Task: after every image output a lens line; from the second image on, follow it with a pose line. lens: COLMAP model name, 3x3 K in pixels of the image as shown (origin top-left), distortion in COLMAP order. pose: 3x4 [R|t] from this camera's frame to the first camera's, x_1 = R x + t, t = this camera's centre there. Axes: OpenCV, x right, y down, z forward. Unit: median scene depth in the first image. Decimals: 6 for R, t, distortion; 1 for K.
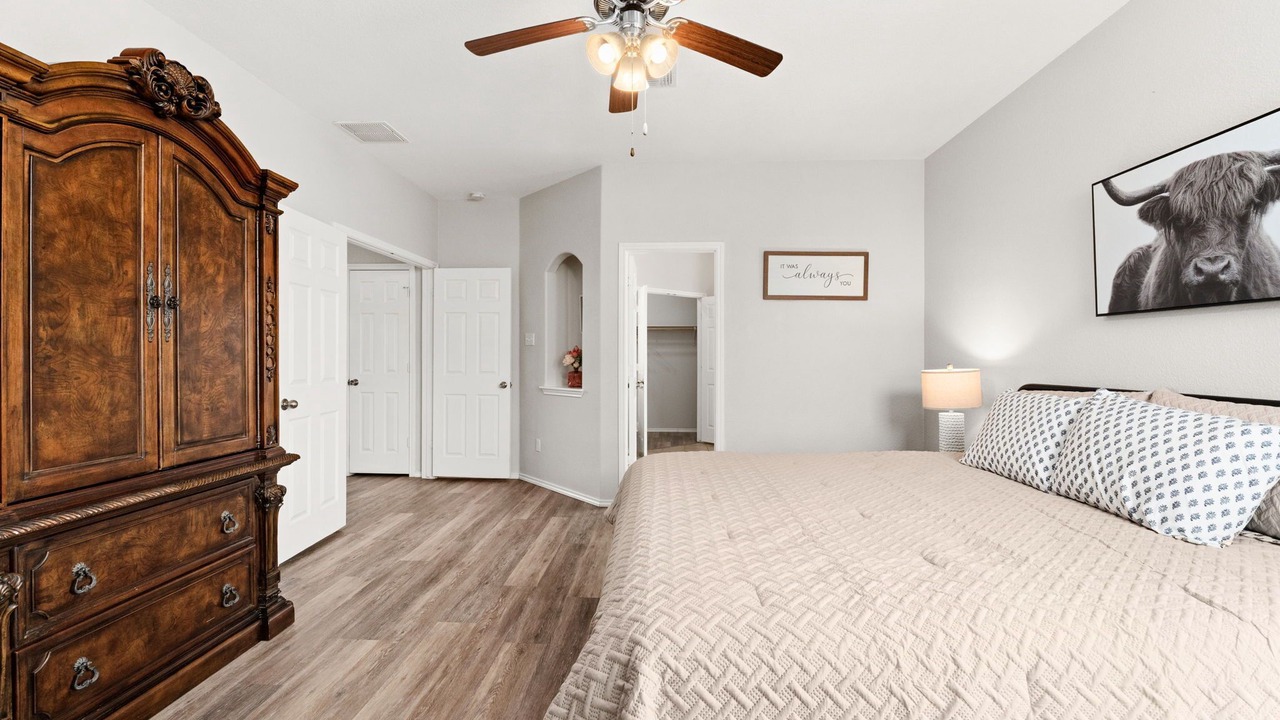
lens RADIAL K [[540.4, 0, 638.2], [0, 540.4, 364.3], [0, 0, 1]] dist [-0.008473, -0.000349]
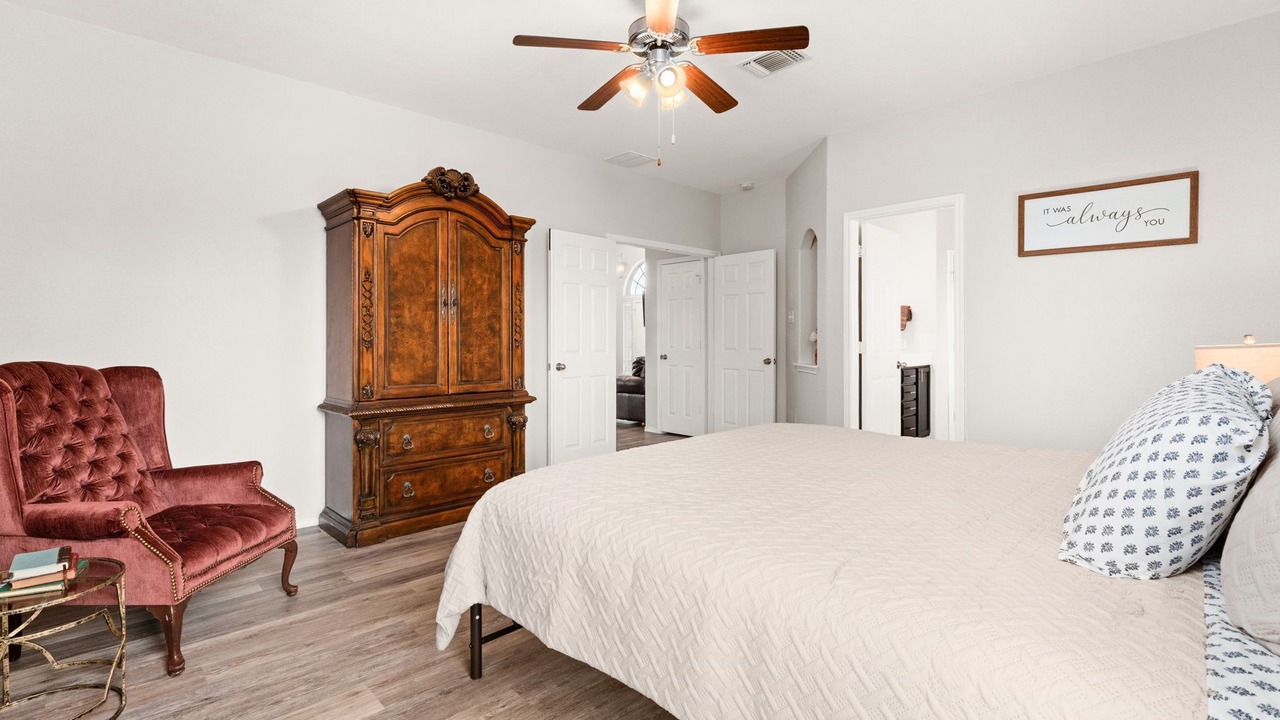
lens RADIAL K [[586.6, 0, 638.0], [0, 586.6, 348.5], [0, 0, 1]] dist [0.001576, -0.000183]
pose [[0.728362, 0.006159, -0.685165, 0.884778], [-0.005433, 0.999980, 0.003213, 0.028885], [0.685171, 0.001382, 0.728381, -0.011943]]
